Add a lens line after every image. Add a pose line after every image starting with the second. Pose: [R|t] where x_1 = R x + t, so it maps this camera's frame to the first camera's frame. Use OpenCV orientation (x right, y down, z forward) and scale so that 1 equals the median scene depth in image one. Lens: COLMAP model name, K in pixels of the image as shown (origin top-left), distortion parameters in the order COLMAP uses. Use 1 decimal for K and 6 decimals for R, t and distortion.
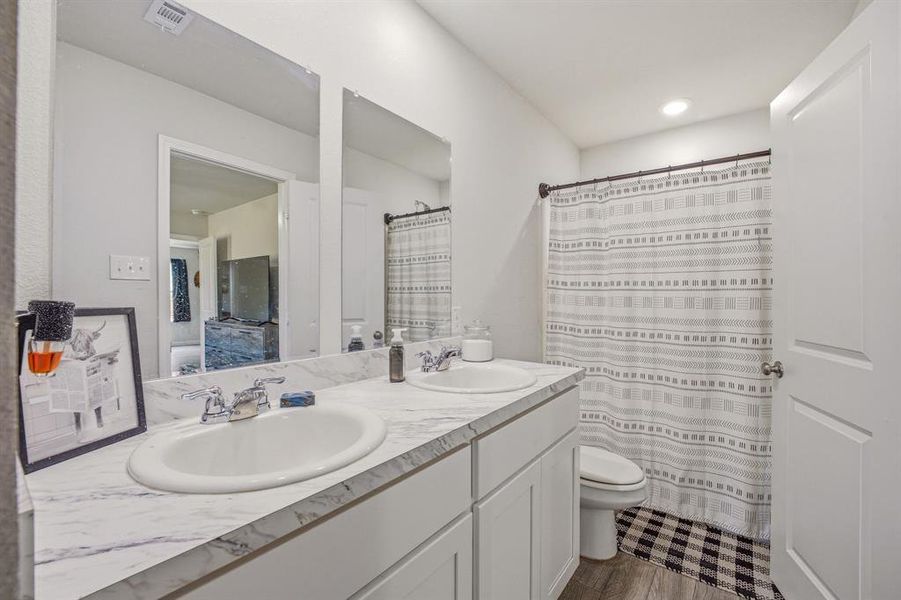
lens RADIAL K [[378.9, 0, 453.1], [0, 378.9, 298.3], [0, 0, 1]] dist [-0.020073, 0.000438]
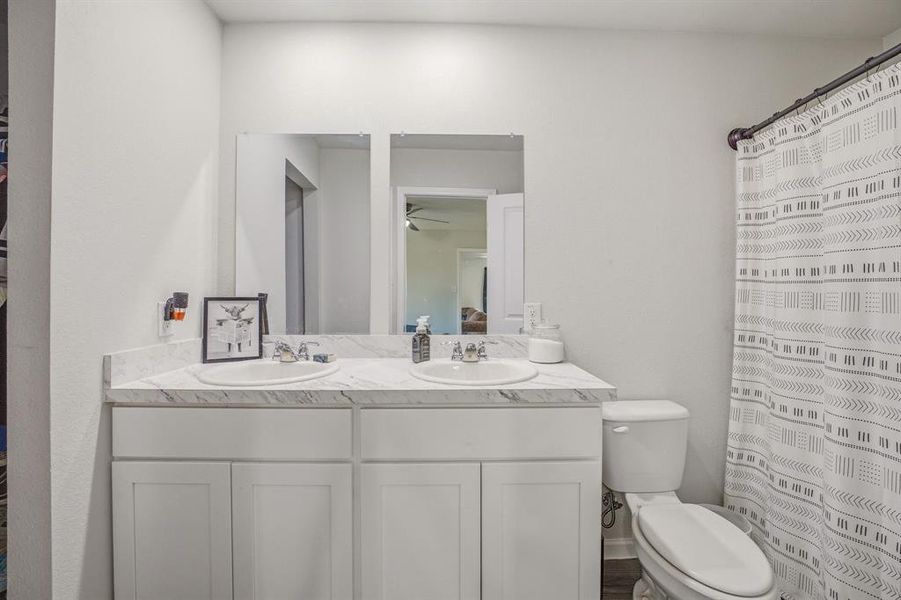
lens RADIAL K [[378.9, 0, 455.6], [0, 378.9, 297.3], [0, 0, 1]] dist [-0.020073, 0.000438]
pose [[0.627420, 0.005039, -0.778665, 0.541528], [-0.006523, 0.999978, 0.001215, 0.005975], [0.778654, 0.004317, 0.627439, 0.212931]]
